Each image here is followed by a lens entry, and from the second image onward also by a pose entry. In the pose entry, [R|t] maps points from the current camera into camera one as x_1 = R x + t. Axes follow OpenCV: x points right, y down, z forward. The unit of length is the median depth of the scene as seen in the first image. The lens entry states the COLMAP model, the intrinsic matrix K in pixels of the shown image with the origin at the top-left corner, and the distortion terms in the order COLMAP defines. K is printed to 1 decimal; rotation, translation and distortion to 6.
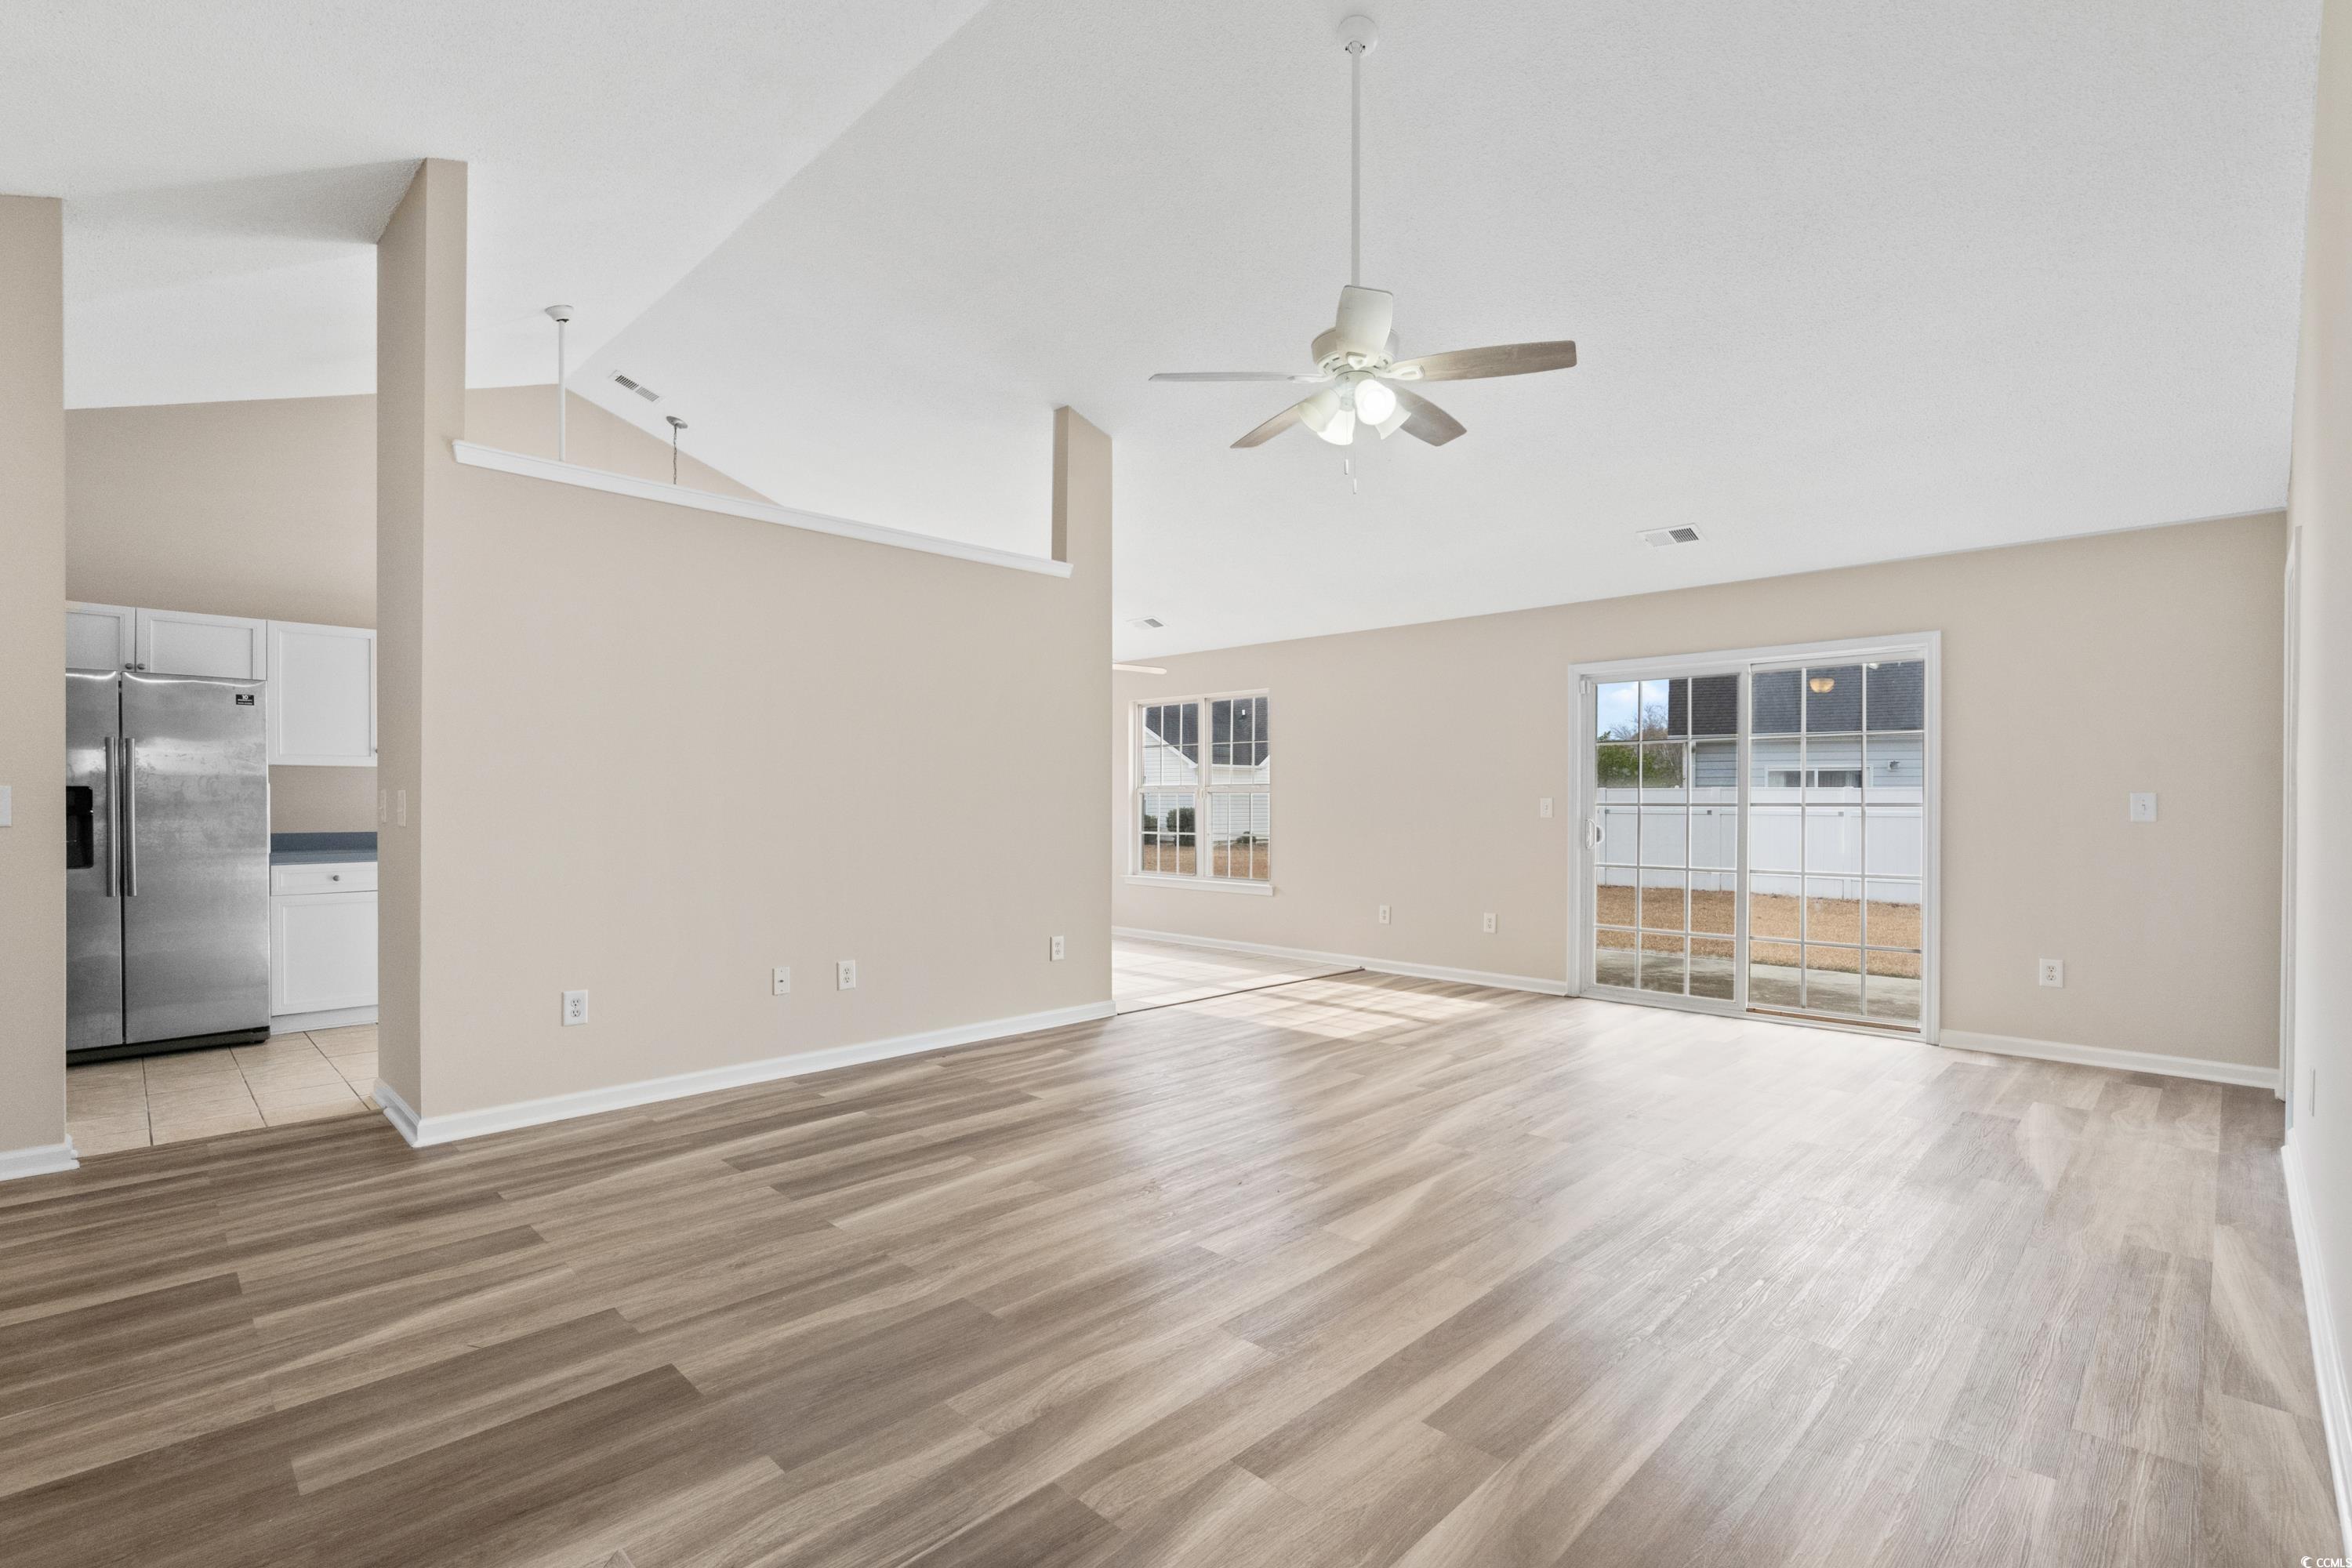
lens RADIAL K [[1068.1, 0, 1165.7], [0, 1068.1, 791.9], [0, 0, 1]] dist [-0.005747, 0.001515]
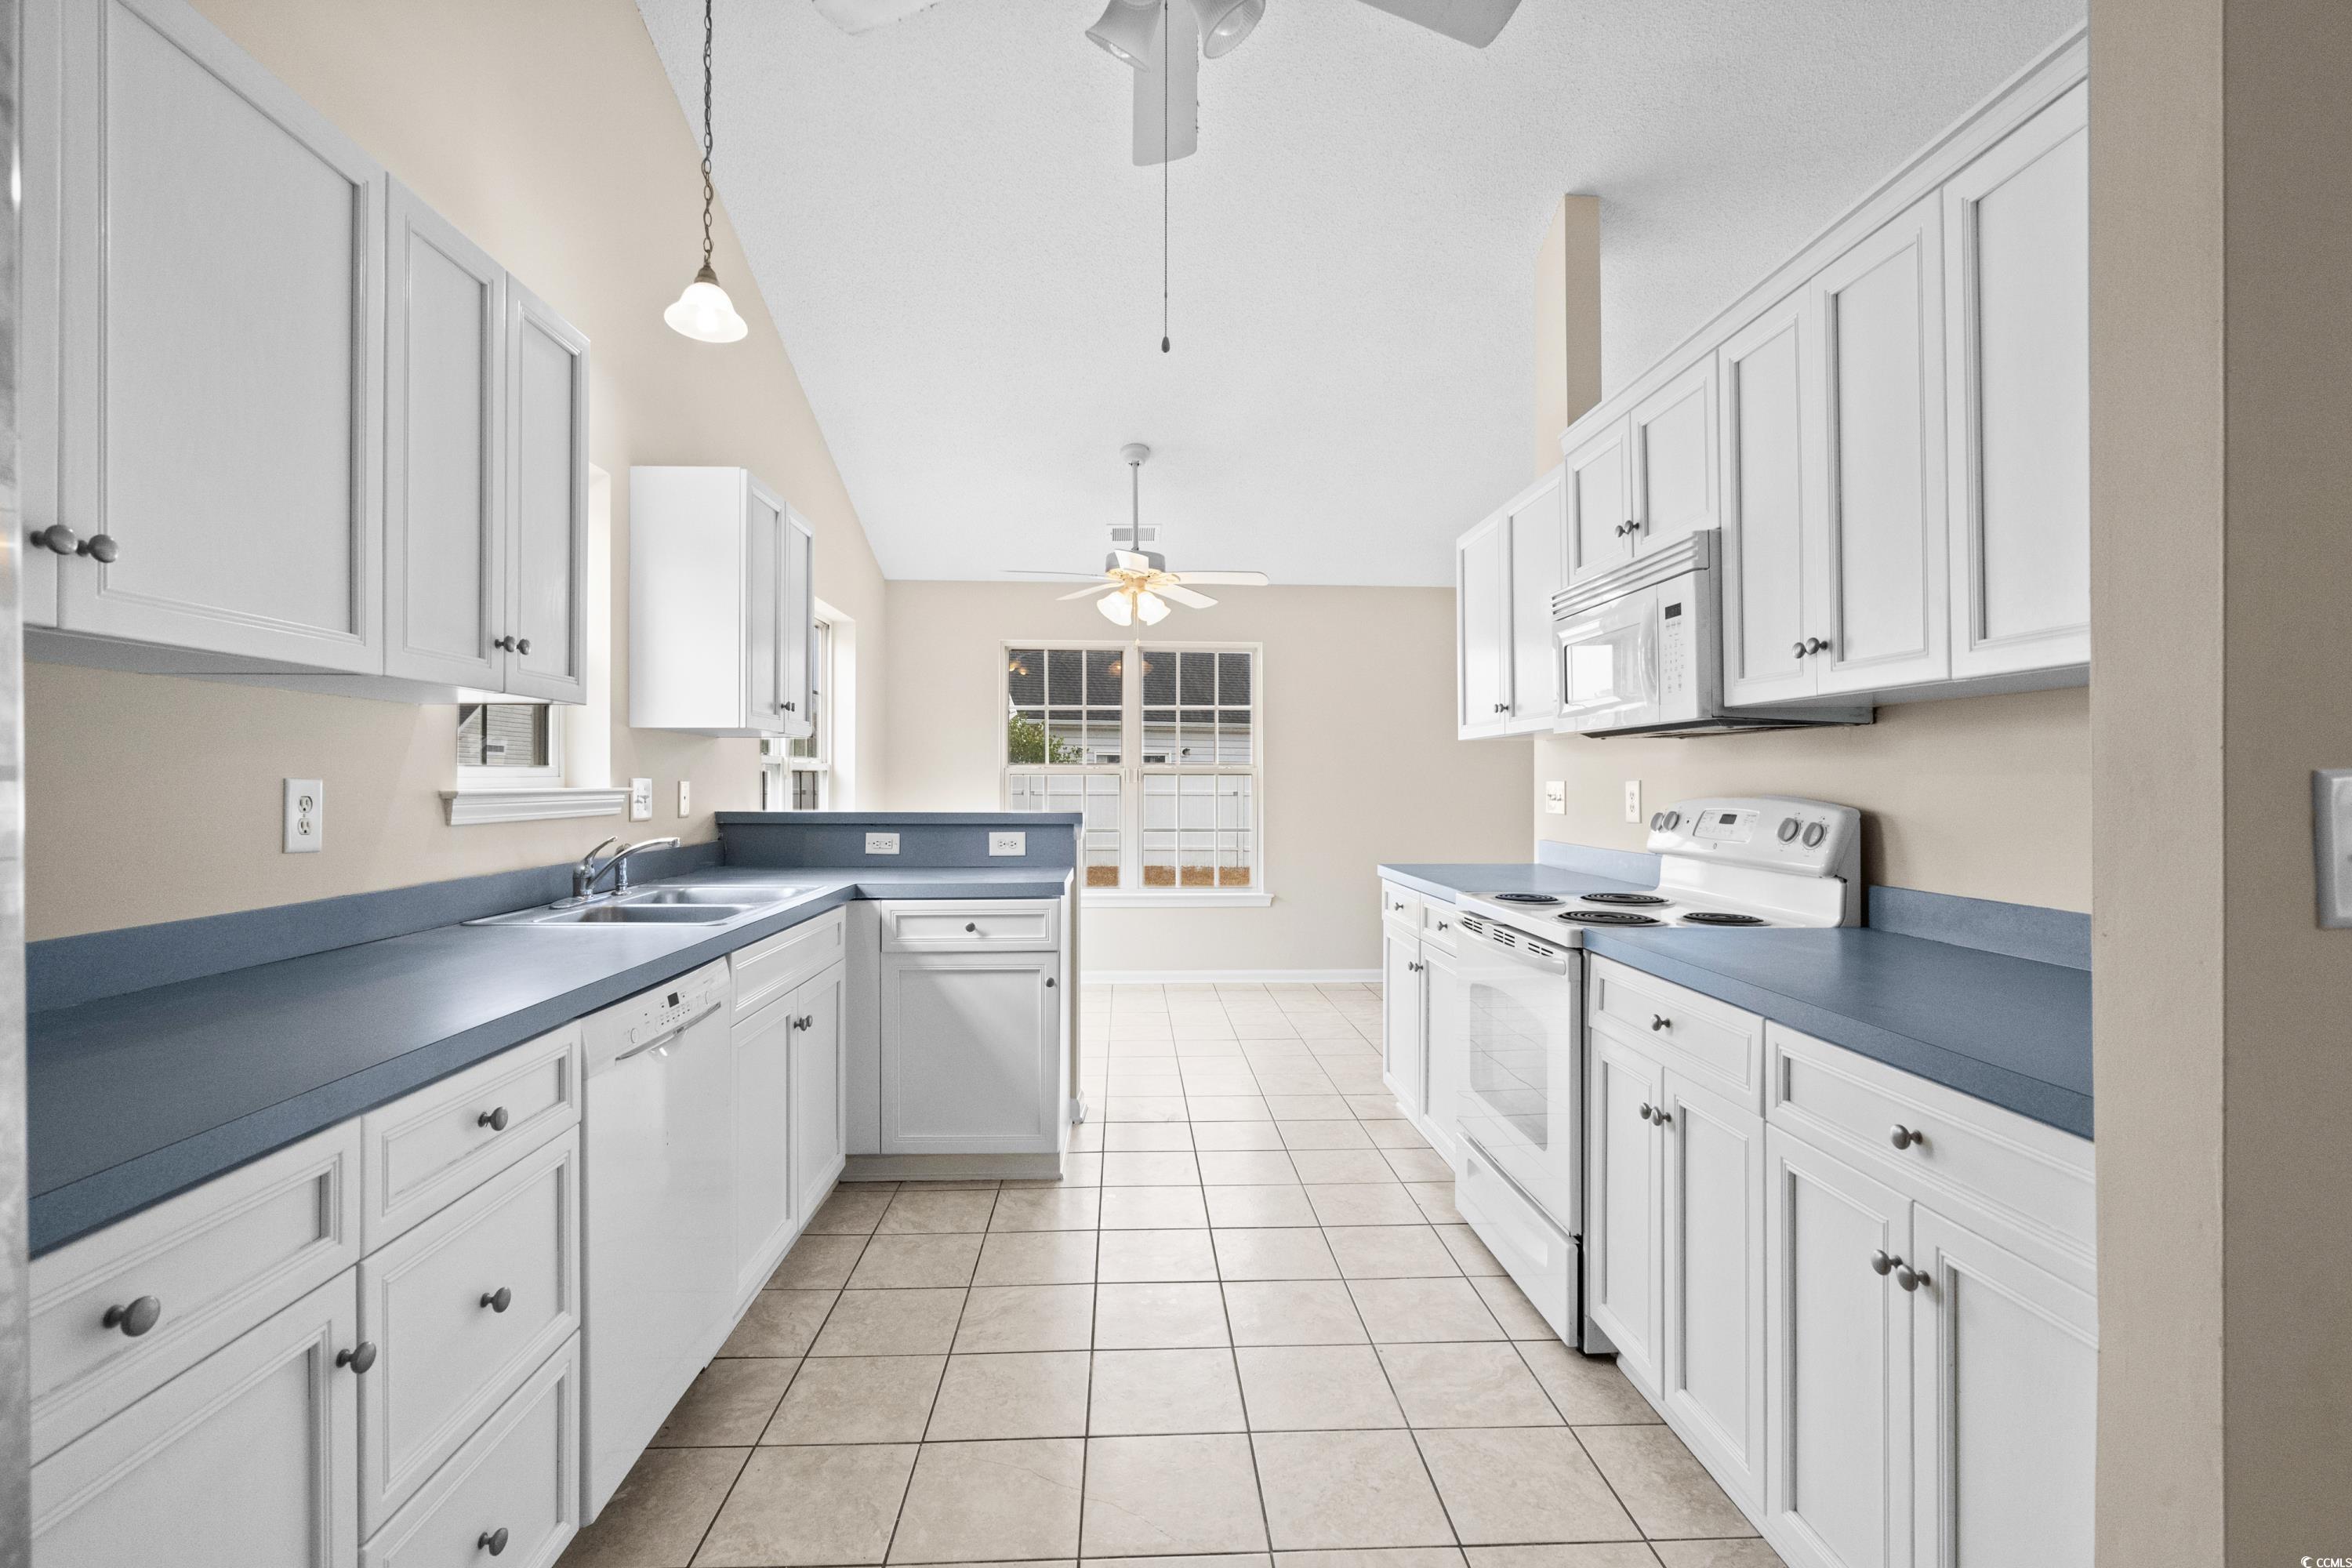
lens RADIAL K [[1071.5, 0, 1171.5], [0, 1071.5, 780.7], [0, 0, 1]] dist [-0.007407, 0.000186]
pose [[0.670722, 0.000173, 0.741709, -1.145598], [-0.006634, 0.999961, 0.005766, 0.001158], [-0.741679, -0.008788, 0.670697, 1.135405]]
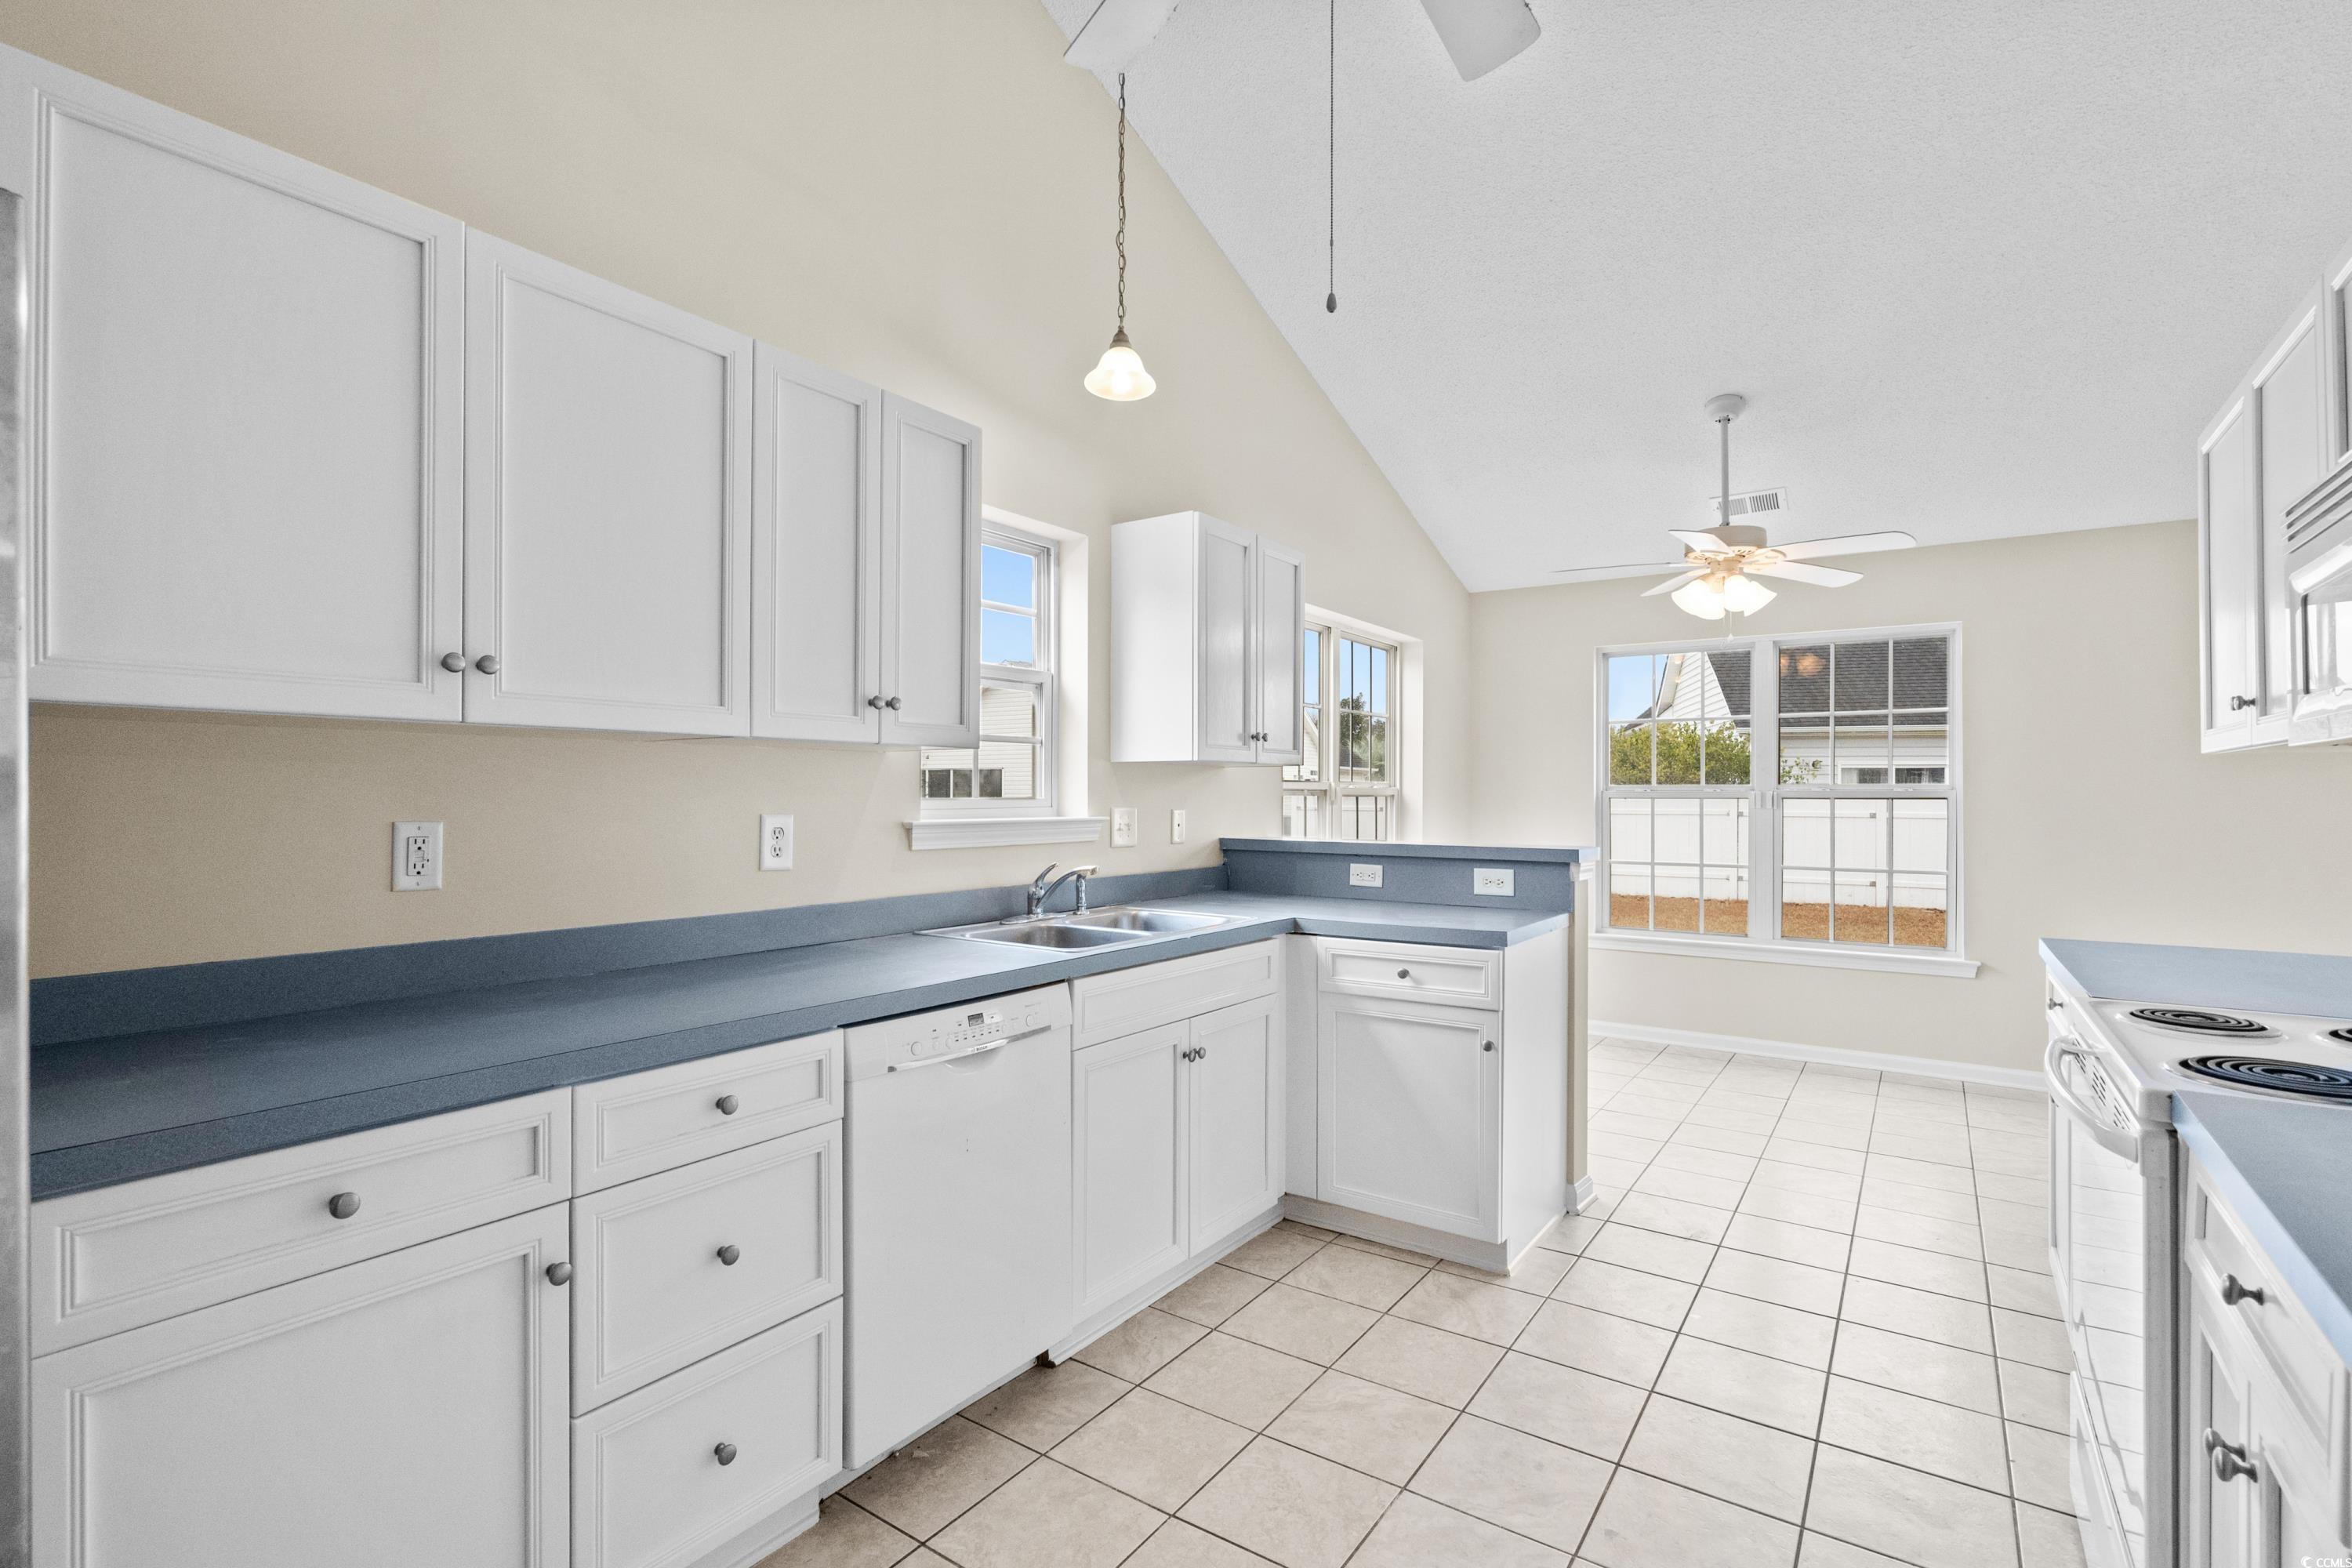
lens RADIAL K [[1089.6, 0, 1161.2], [0, 1089.6, 793.6], [0, 0, 1]] dist [-0.006109, 0.000519]
pose [[0.984445, 0.001749, 0.175683, -0.938613], [-0.002851, 0.999978, 0.006021, -0.011151], [-0.175669, -0.006428, 0.984428, 1.078099]]
